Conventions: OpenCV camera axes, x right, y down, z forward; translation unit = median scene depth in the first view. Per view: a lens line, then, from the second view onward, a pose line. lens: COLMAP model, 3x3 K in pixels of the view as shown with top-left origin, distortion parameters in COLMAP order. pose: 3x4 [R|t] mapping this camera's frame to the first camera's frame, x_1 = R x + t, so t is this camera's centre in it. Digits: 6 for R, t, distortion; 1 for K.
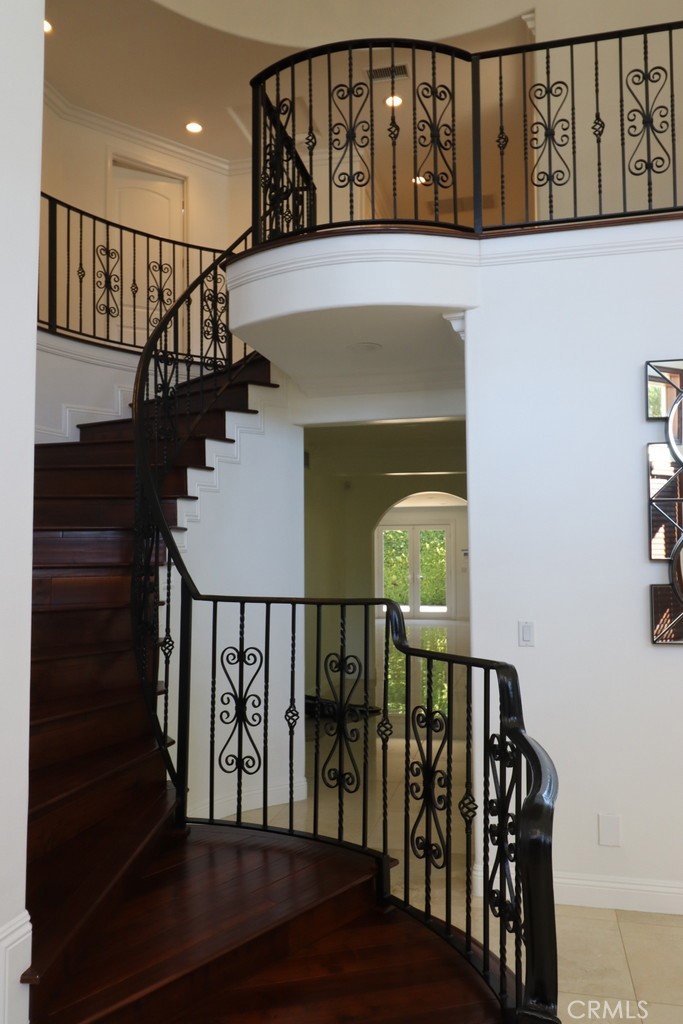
lens RADIAL K [[793.8, 0, 346.0], [0, 793.8, 511.2], [0, 0, 1]] dist [0.013661, -0.003944]
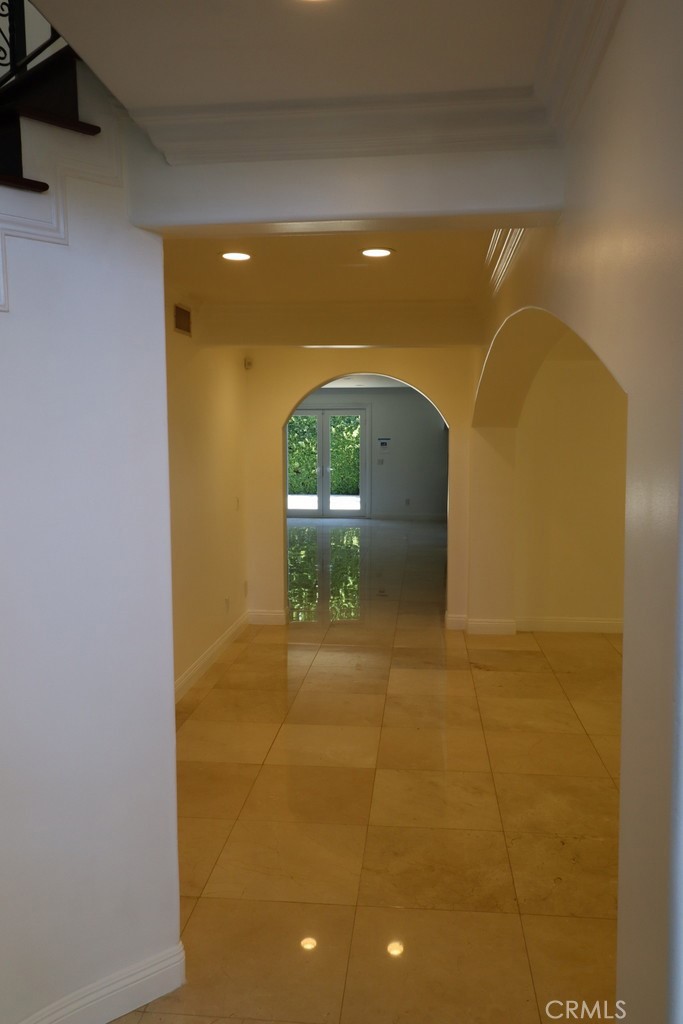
lens RADIAL K [[793.8, 0, 346.0], [0, 793.8, 511.2], [0, 0, 1]] dist [0.013661, -0.003944]
pose [[0.991479, -0.009094, 0.129948, -0.002621], [-0.011011, 0.988140, 0.153163, -0.005439], [-0.129799, -0.153289, 0.979620, 0.141707]]
